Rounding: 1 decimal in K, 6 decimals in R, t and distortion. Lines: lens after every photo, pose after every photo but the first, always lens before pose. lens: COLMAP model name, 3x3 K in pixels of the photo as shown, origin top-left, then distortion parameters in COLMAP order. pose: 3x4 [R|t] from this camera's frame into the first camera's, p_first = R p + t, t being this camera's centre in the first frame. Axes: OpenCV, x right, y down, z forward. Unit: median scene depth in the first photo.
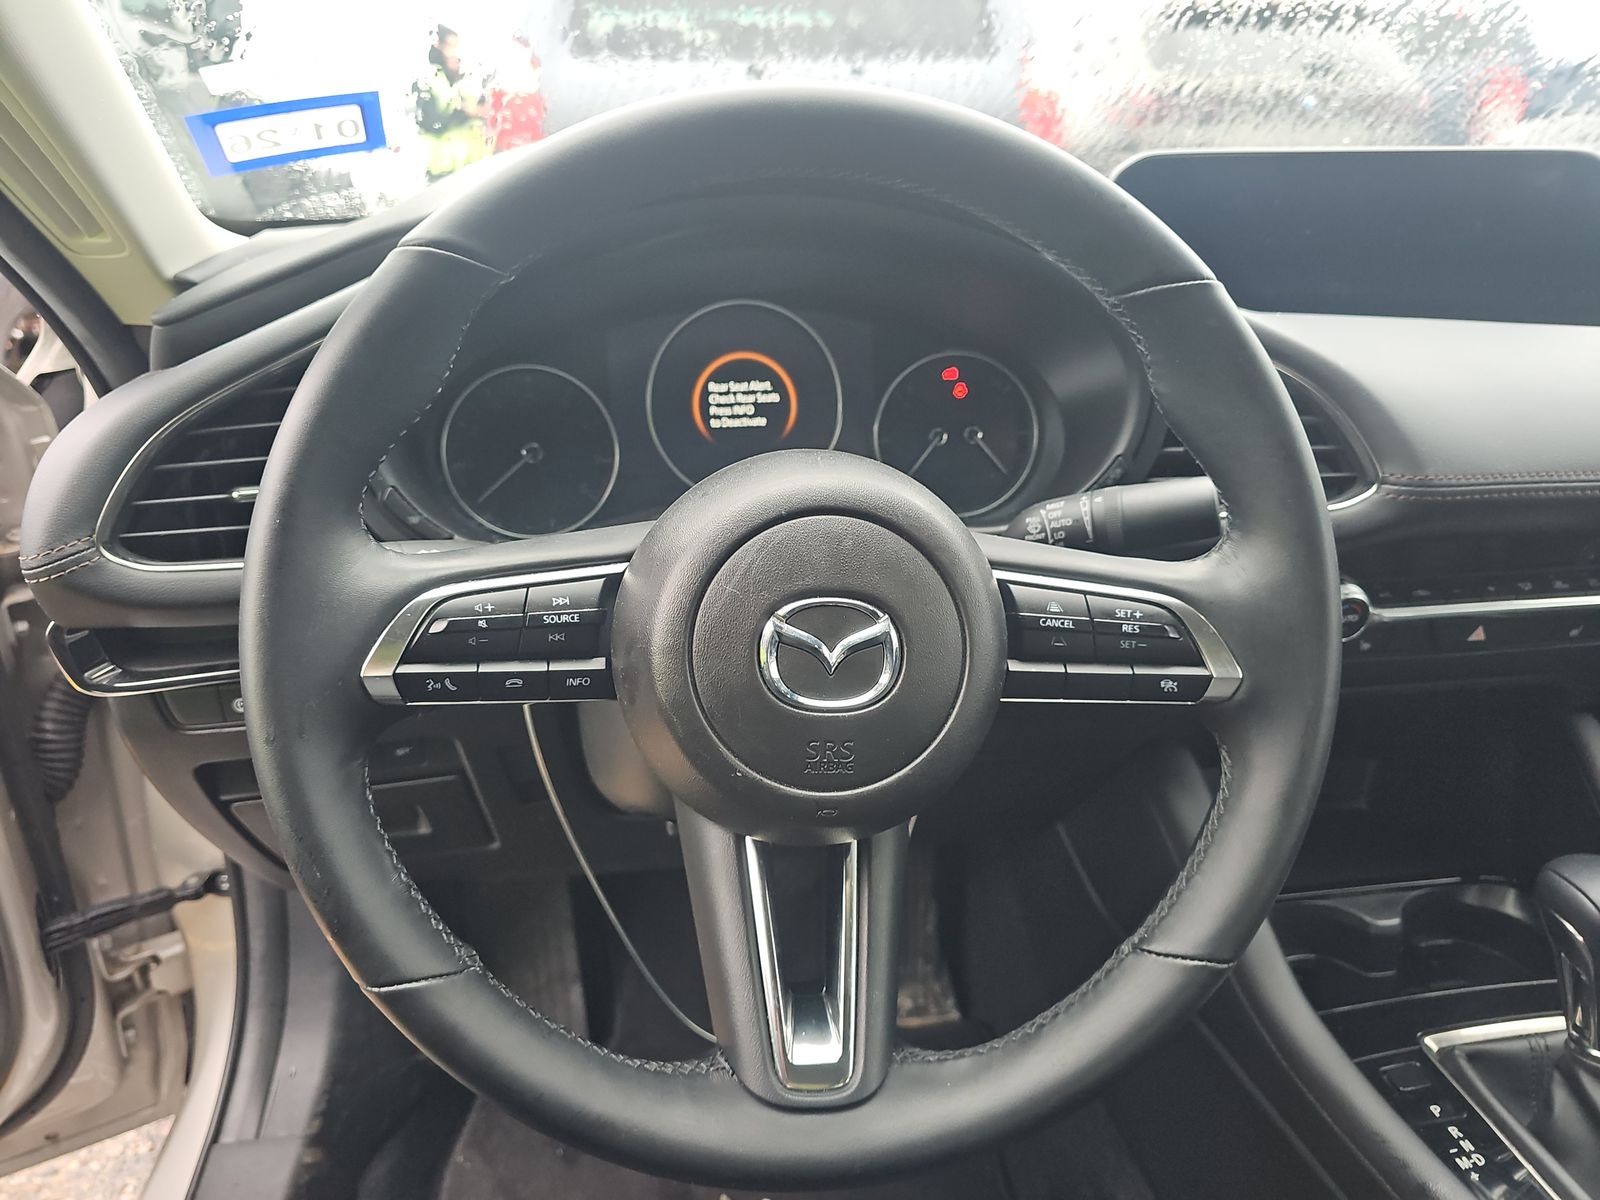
lens RADIAL K [[1080.6, 0, 800.0], [0, 1080.6, 600.0], [0, 0, 1]] dist [0.005783, 0.000287]
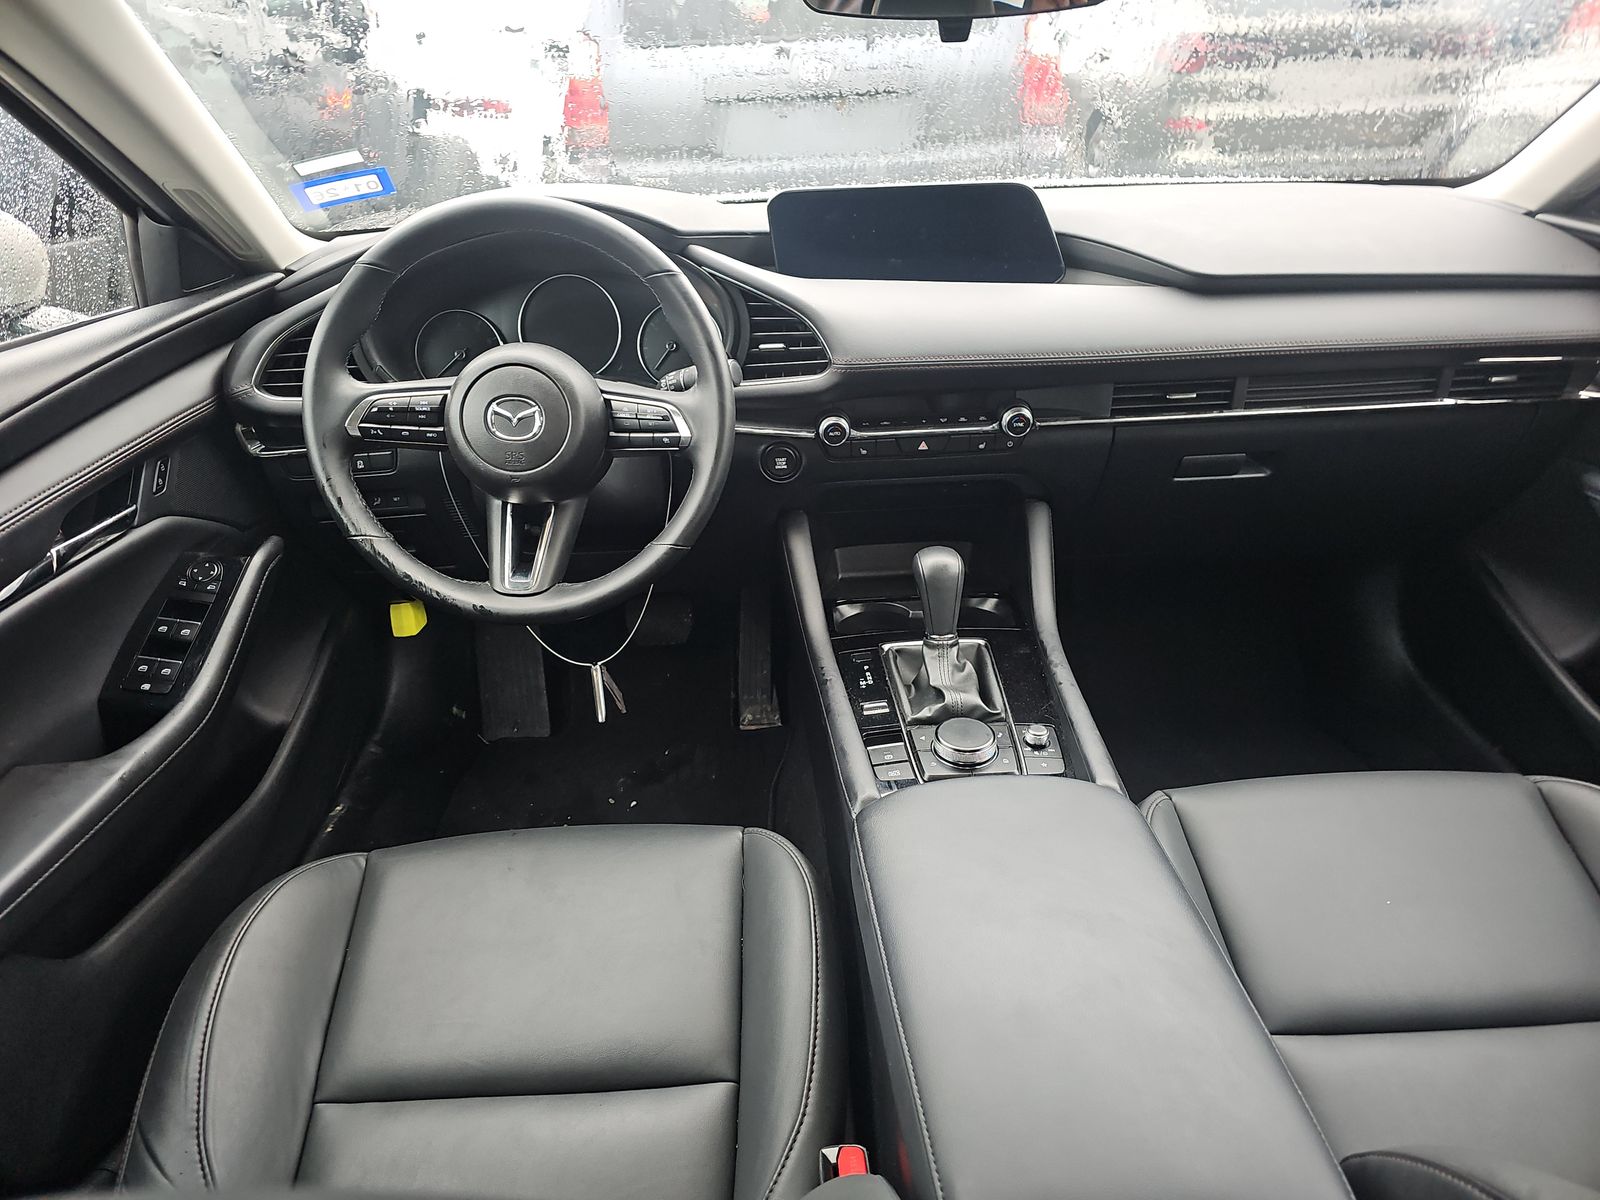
lens RADIAL K [[1062.0, 0, 800.0], [0, 1062.0, 600.0], [0, 0, 1]] dist [0.067770, 0.000284]
pose [[0.992620, 0.017542, -0.119993, 0.918621], [-0.011416, 0.998605, 0.051556, 0.306185], [0.120730, -0.049805, 0.991435, -1.356054]]
